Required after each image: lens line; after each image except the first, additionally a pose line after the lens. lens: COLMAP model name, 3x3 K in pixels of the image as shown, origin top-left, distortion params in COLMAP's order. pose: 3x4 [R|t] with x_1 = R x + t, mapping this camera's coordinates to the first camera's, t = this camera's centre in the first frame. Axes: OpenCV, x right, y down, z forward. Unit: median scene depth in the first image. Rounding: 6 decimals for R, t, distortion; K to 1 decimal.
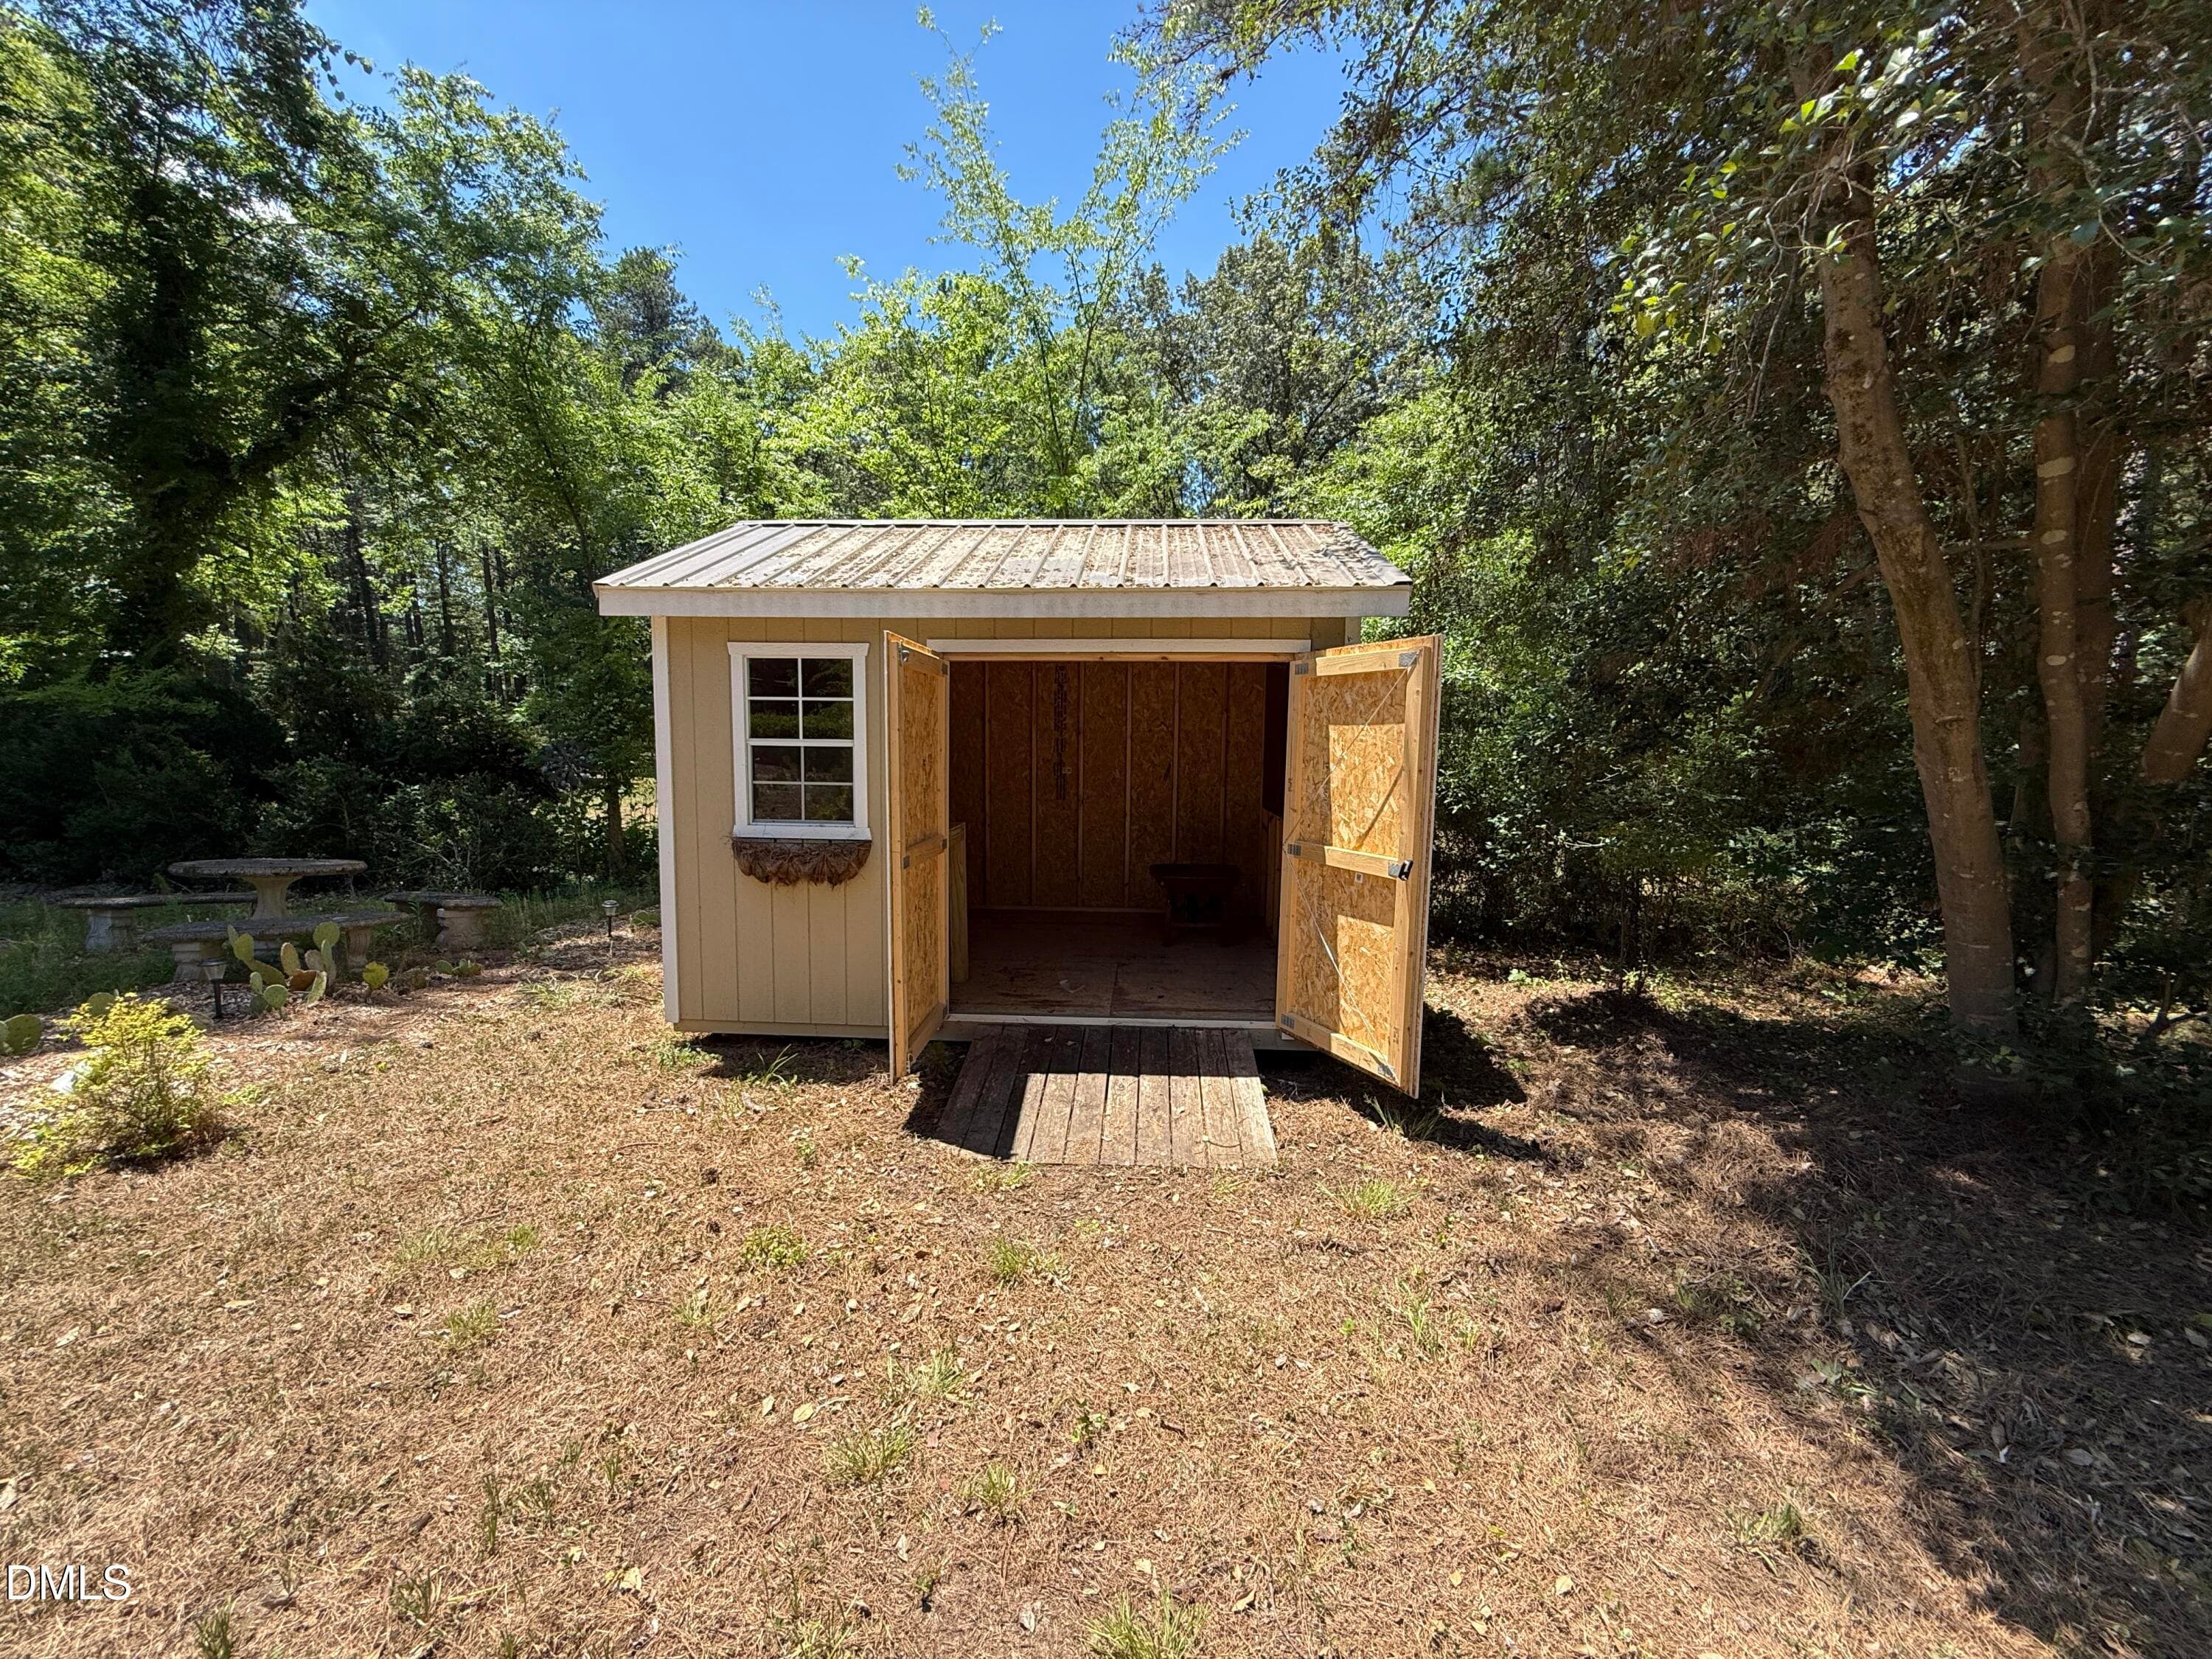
lens RADIAL K [[876.6, 0, 1103.7], [0, 876.6, 828.7], [0, 0, 1]] dist [0.000821, -0.000037]
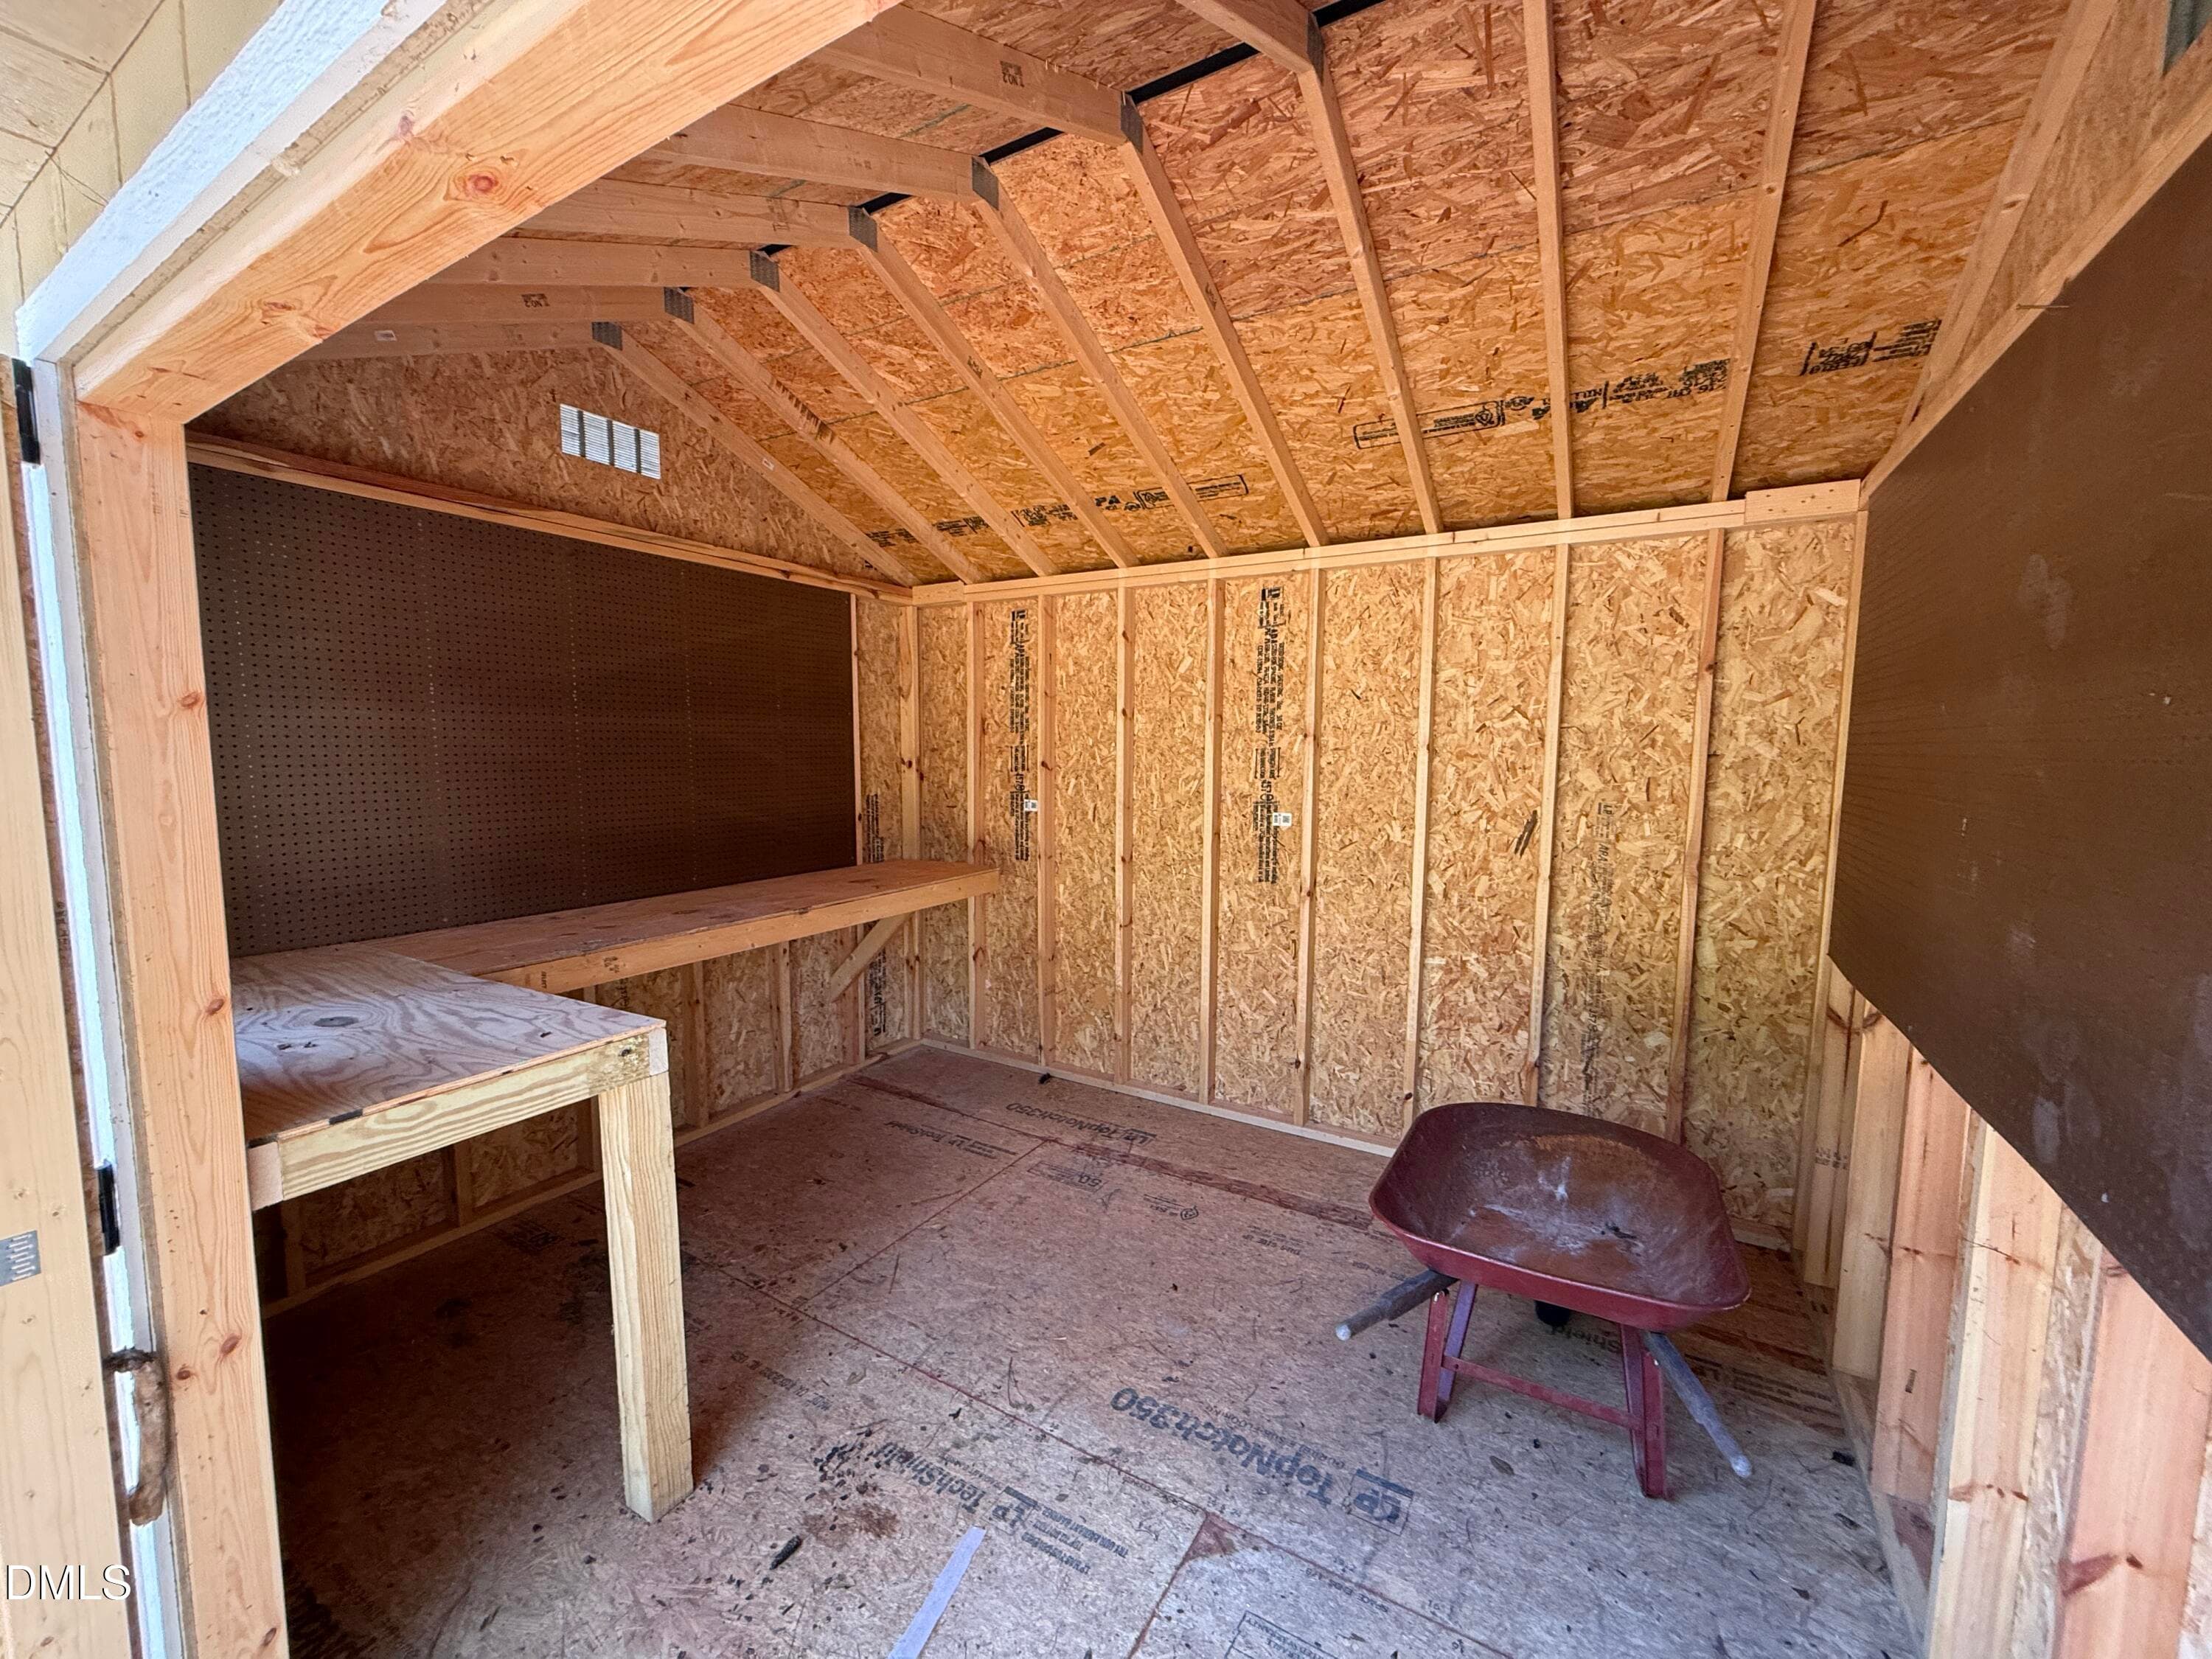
lens RADIAL K [[876.6, 0, 1107.9], [0, 876.6, 830.0], [0, 0, 1]] dist [0.000821, -0.000037]
pose [[0.883084, 0.040507, -0.467463, 0.090422], [-0.040783, 0.999123, 0.009533, -0.061842], [0.467439, 0.010646, 0.883961, 0.561558]]
